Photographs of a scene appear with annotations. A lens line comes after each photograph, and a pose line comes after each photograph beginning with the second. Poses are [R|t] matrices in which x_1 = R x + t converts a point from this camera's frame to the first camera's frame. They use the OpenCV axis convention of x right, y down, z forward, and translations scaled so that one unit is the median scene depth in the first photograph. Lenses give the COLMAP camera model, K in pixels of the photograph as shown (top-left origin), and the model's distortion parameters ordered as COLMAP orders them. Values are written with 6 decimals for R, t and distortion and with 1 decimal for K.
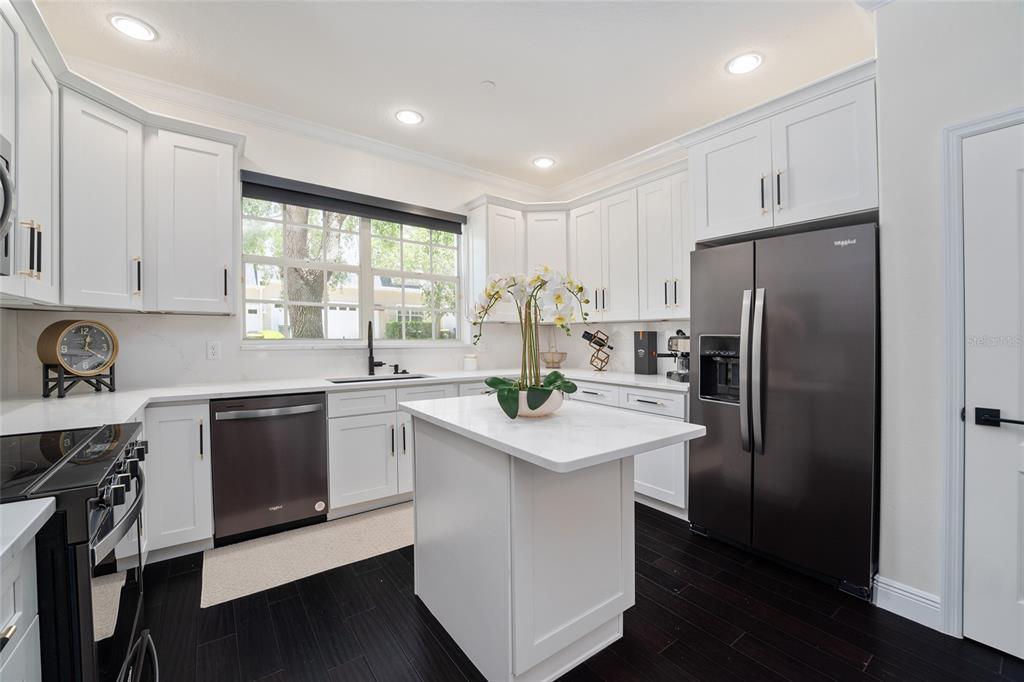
lens RADIAL K [[414.3, 0, 511.6], [0, 414.3, 338.4], [0, 0, 1]] dist [-0.001541, -0.000126]
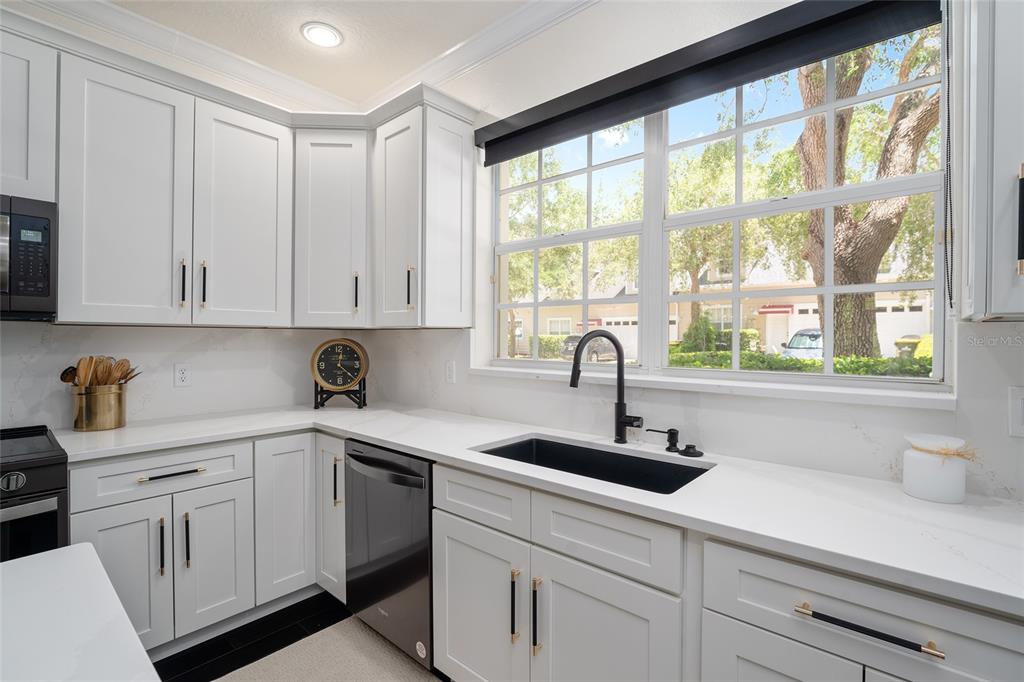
lens RADIAL K [[472.0, 0, 510.4], [0, 472.0, 340.5], [0, 0, 1]] dist [0.001678, 0.000154]
pose [[0.213704, 0.000791, -0.976898, 0.161072], [-0.005654, 0.999984, -0.000427, -0.027030], [0.976882, 0.005614, 0.213705, 0.761012]]
